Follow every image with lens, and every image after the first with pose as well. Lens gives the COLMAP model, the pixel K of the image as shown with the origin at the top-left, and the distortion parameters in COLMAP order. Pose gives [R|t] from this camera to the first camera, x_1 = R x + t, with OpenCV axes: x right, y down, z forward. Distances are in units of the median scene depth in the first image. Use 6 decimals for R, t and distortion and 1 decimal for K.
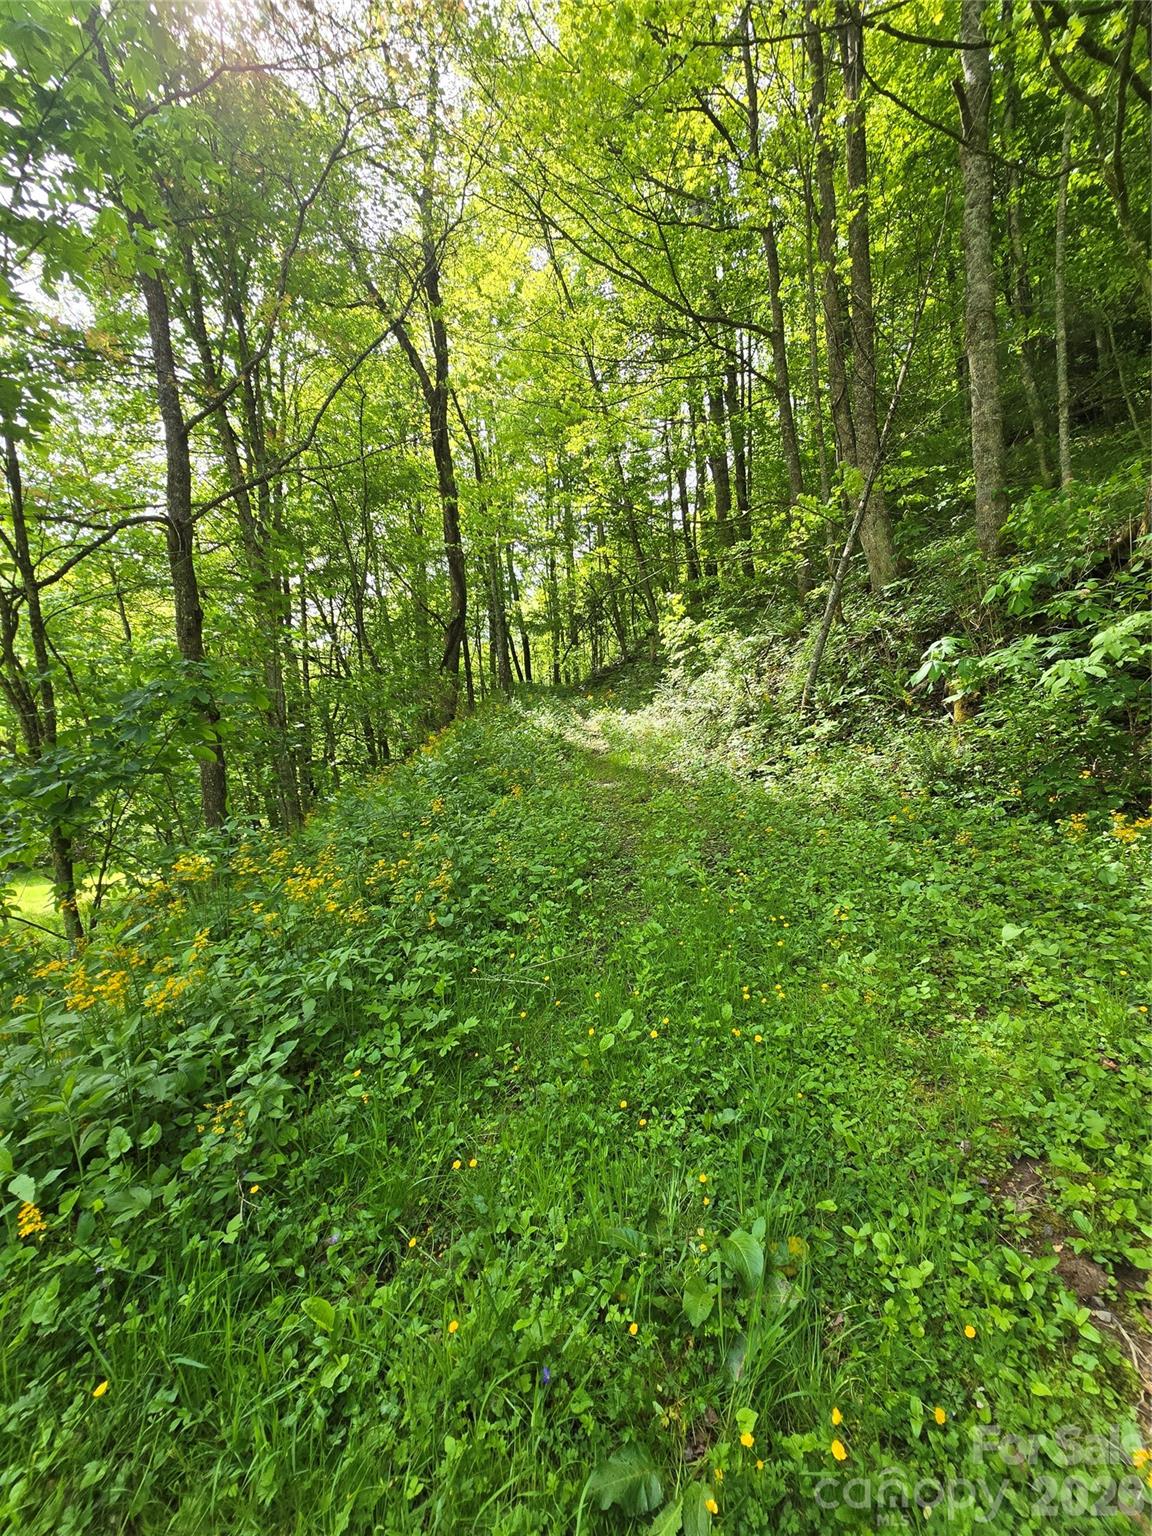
lens RADIAL K [[620.7, 0, 584.9], [0, 620.7, 783.1], [0, 0, 1]] dist [-0.016036, 0.005634]
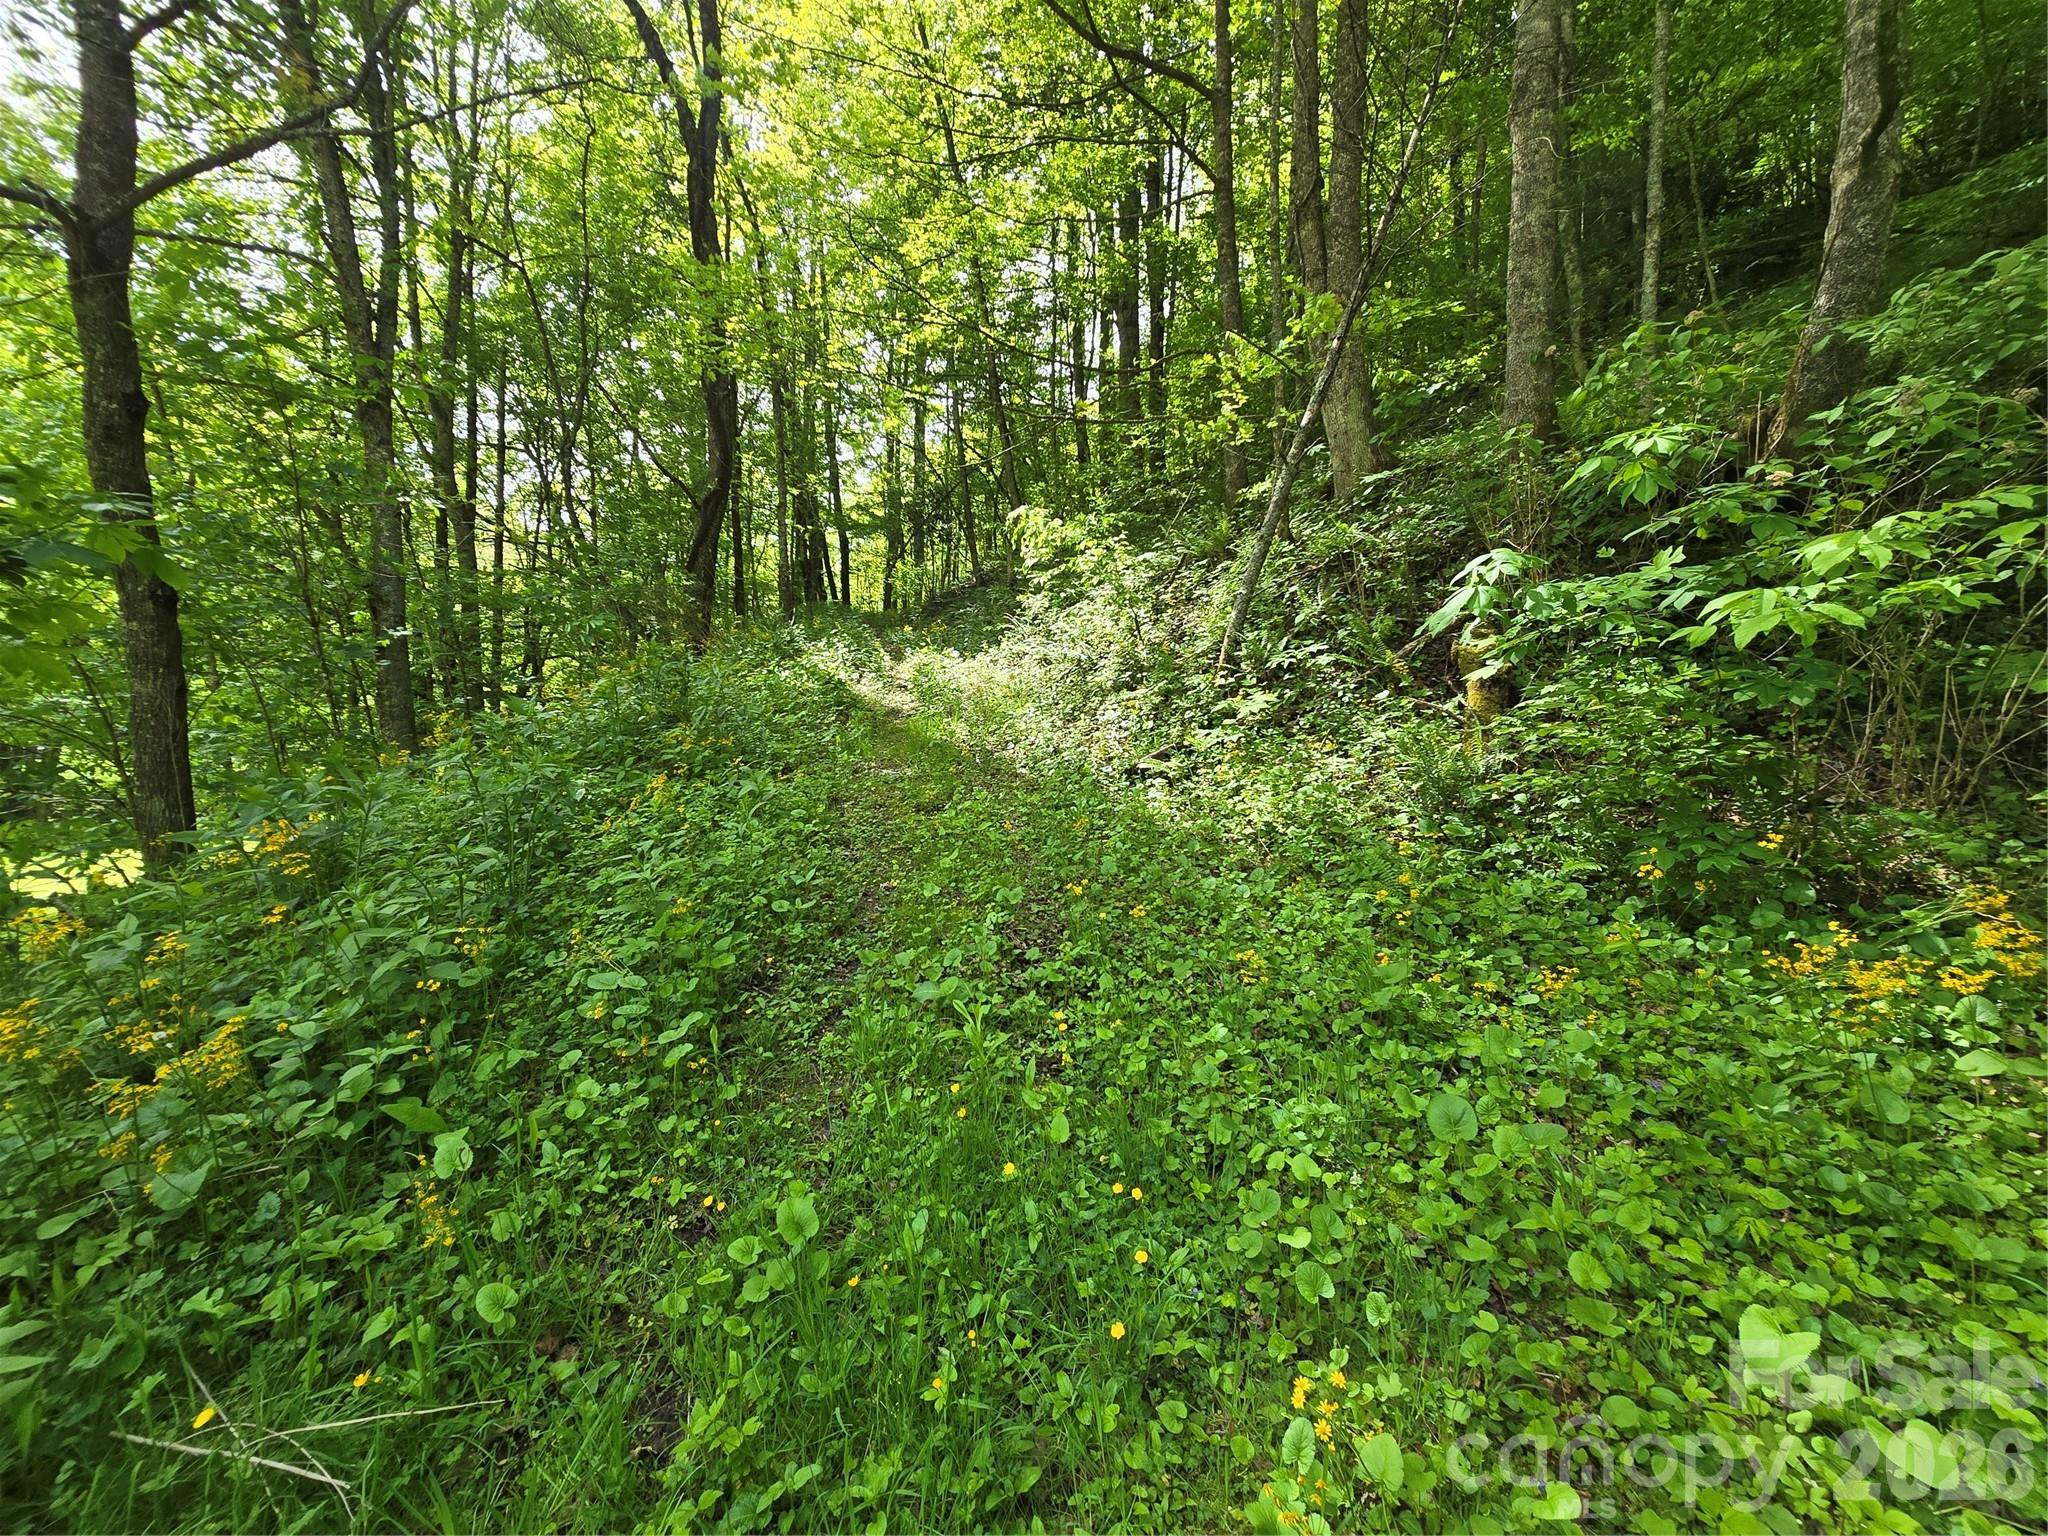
lens RADIAL K [[827.6, 0, 1024.8], [0, 827.6, 751.2], [0, 0, 1]] dist [-0.016036, 0.005634]
pose [[0.991043, 0.069012, 0.114332, 0.065507], [-0.068694, 0.997615, -0.006718, -0.018156], [-0.114523, -0.001196, 0.993420, 0.190825]]
